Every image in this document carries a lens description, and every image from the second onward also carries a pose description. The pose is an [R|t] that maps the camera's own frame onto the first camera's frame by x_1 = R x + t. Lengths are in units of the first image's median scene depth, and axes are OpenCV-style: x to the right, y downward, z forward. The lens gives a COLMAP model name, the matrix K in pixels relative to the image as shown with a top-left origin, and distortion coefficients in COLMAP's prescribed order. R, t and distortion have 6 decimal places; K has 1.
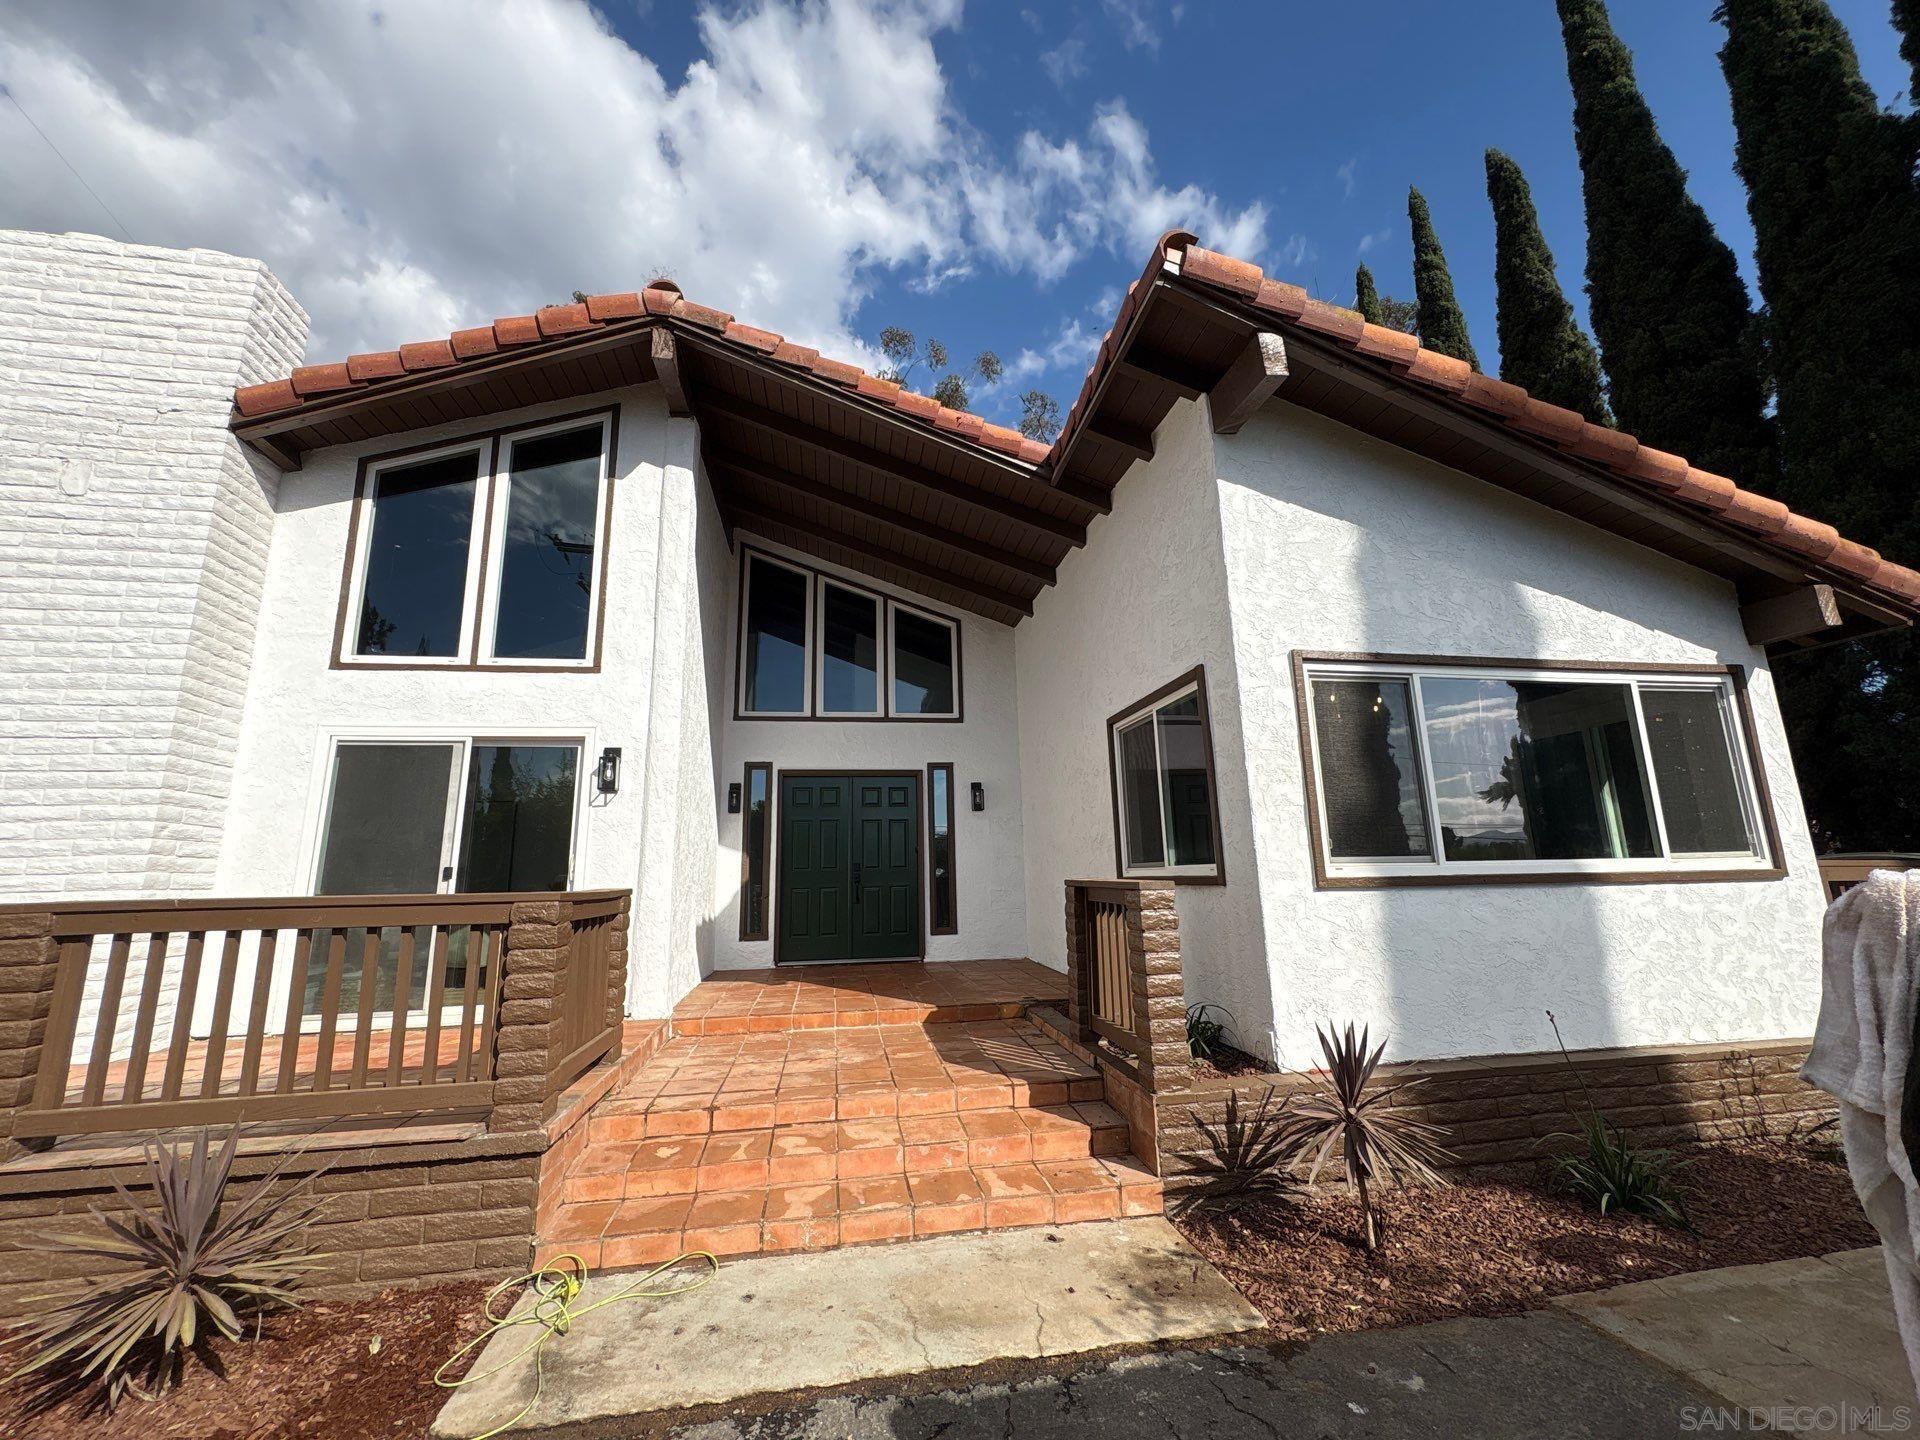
lens RADIAL K [[767.5, 0, 963.0], [0, 767.5, 720.8], [0, 0, 1]] dist [-0.000012, 0.000492]
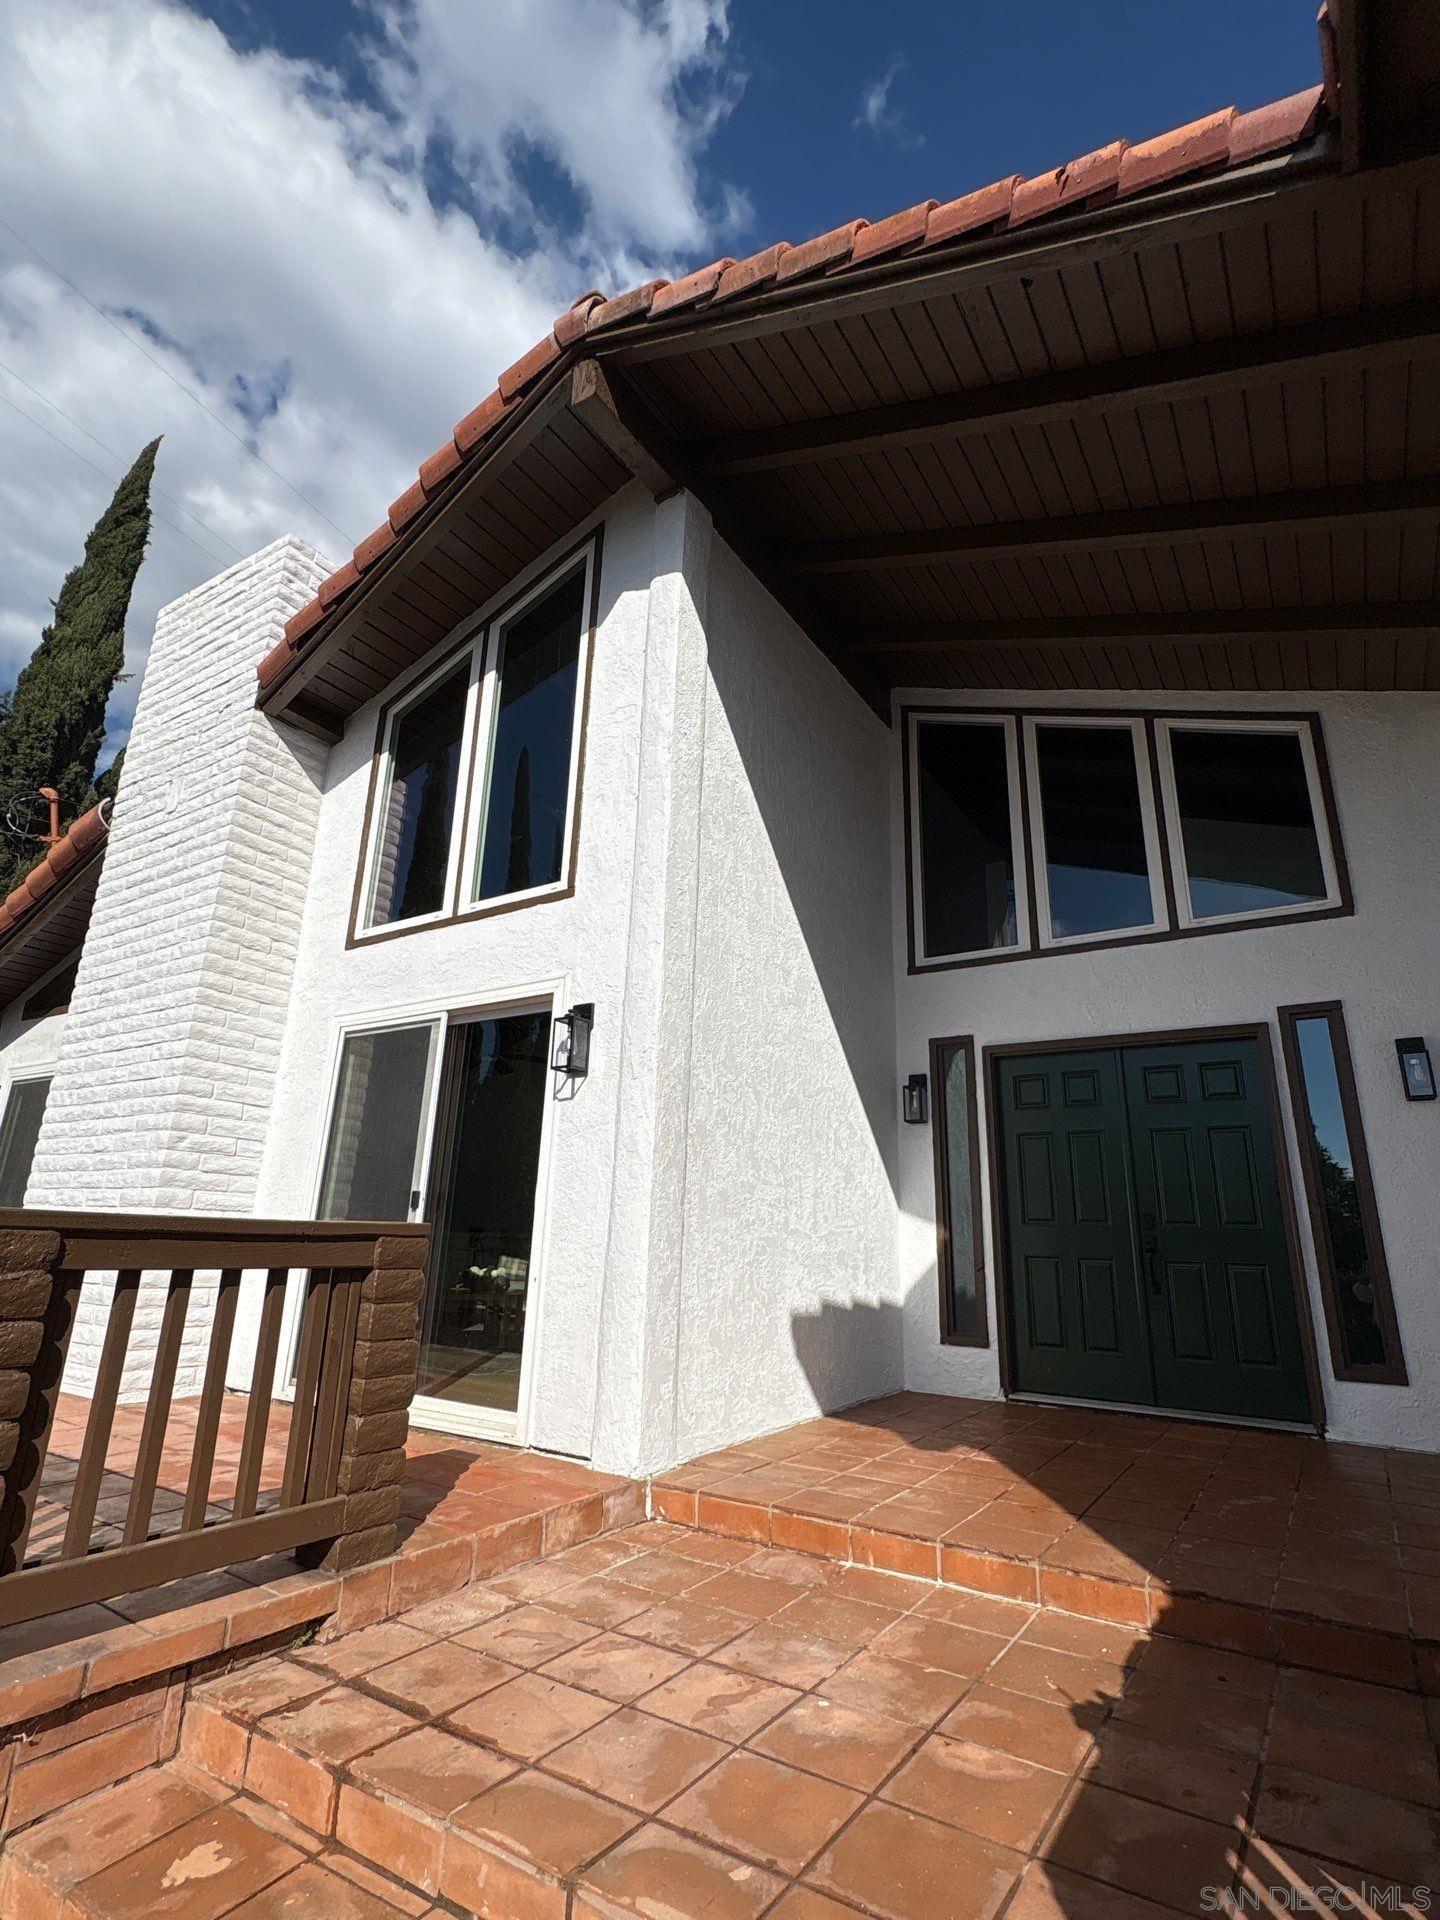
lens RADIAL K [[934.1, 0, 718.9], [0, 934.1, 958.8], [0, 0, 1]] dist [0.002137, -0.000851]
pose [[0.732140, -0.154415, -0.663421, 0.145889], [0.090483, 0.987382, -0.129963, 0.109651], [0.675118, 0.035123, 0.736873, 0.512750]]
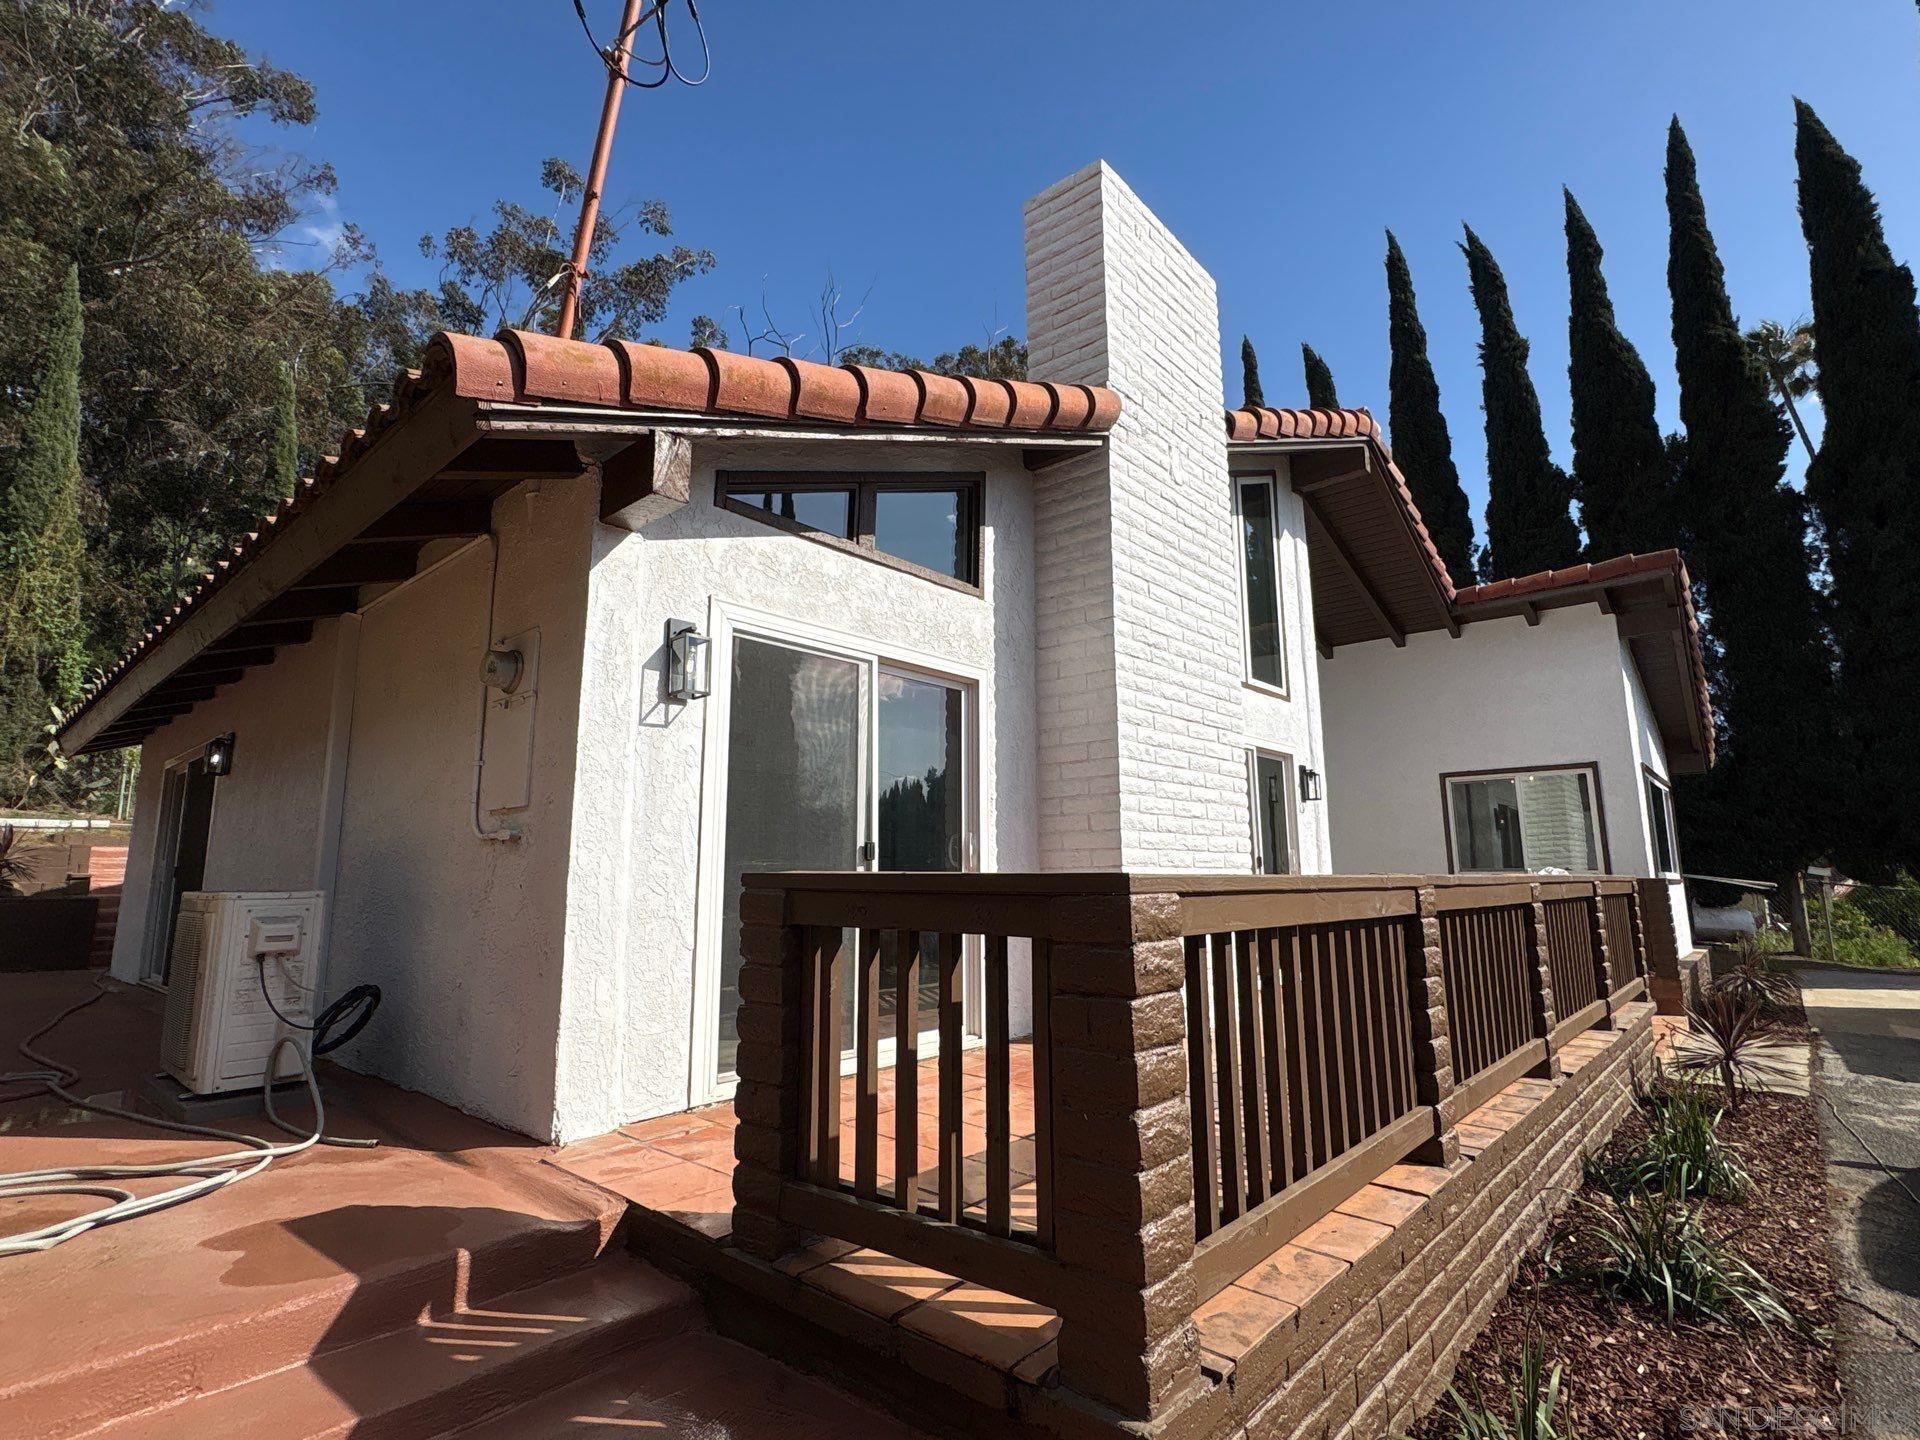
lens RADIAL K [[929.3, 0, 953.6], [0, 929.3, 720.9], [0, 0, 1]] dist [-0.021109, -0.000267]
pose [[0.795670, 0.118025, 0.594121, -1.985240], [-0.131088, 0.991141, -0.021337, 0.071550], [-0.591376, -0.060905, 0.804093, 0.108226]]
